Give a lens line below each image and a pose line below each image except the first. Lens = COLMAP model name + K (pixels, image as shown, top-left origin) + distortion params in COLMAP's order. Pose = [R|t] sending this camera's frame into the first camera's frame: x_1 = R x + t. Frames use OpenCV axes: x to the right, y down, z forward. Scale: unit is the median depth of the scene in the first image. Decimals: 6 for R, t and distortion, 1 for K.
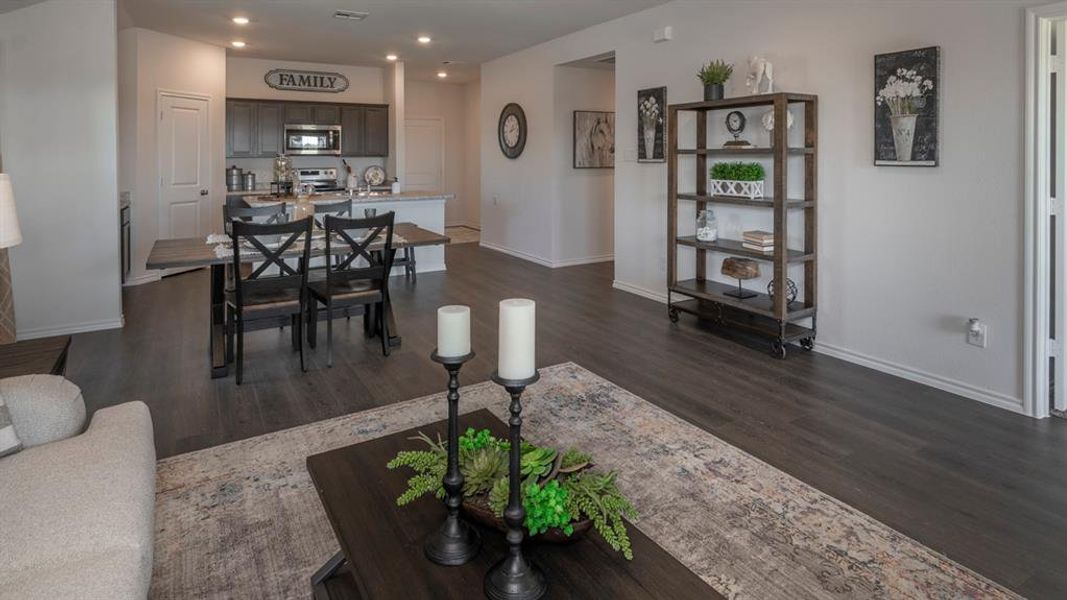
lens RADIAL K [[566.7, 0, 529.5], [0, 566.7, 174.0], [0, 0, 1]] dist [-0.000483, -0.000860]
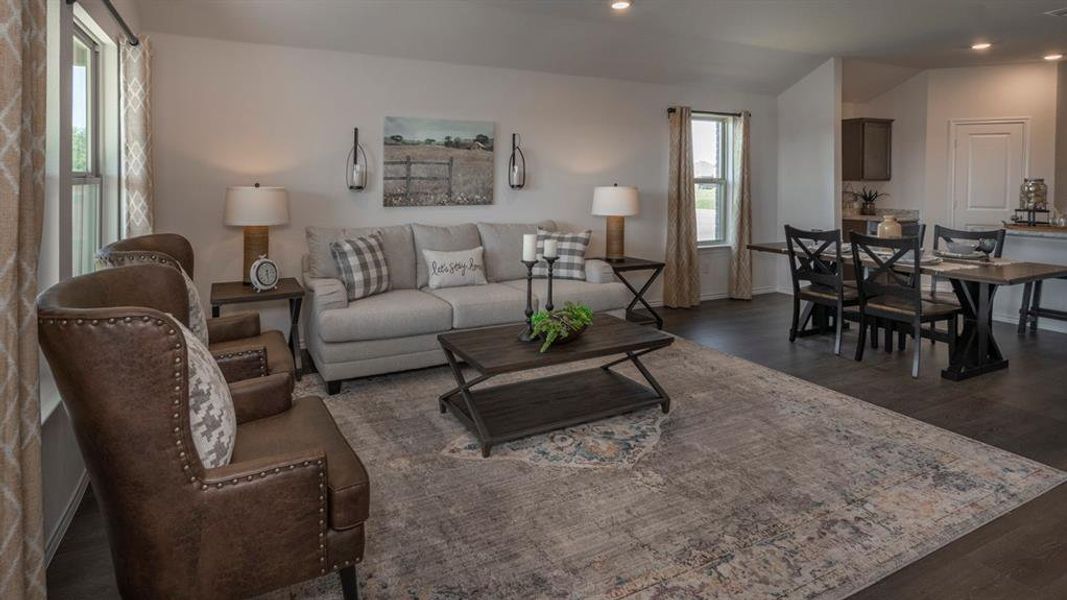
lens RADIAL K [[535.1, 0, 463.9], [0, 535.1, 189.6], [0, 0, 1]] dist [-0.000130, -0.000207]
pose [[-0.132647, 0.025573, -0.990833, 0.447010], [-0.034840, 0.998929, 0.030446, -0.010060], [0.990551, 0.038559, -0.131614, 0.174868]]
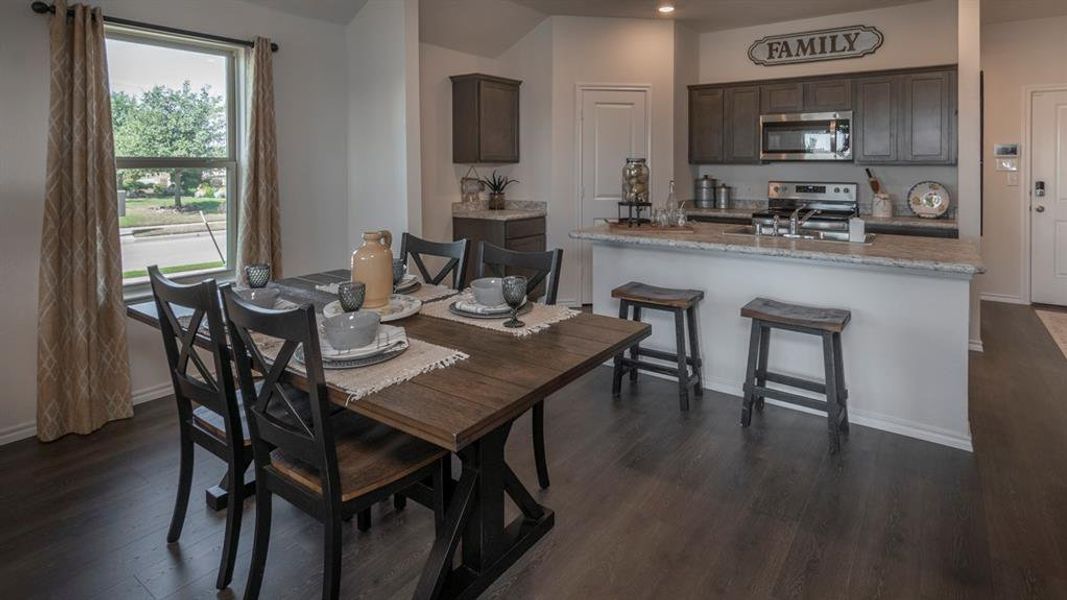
lens RADIAL K [[566.7, 0, 529.5], [0, 566.7, 174.0], [0, 0, 1]] dist [-0.000483, -0.000860]
pose [[0.379426, 0.020873, -0.924987, 0.099297], [-0.033746, 0.999392, 0.008709, -0.015981], [0.924606, 0.027910, 0.379900, 0.532765]]
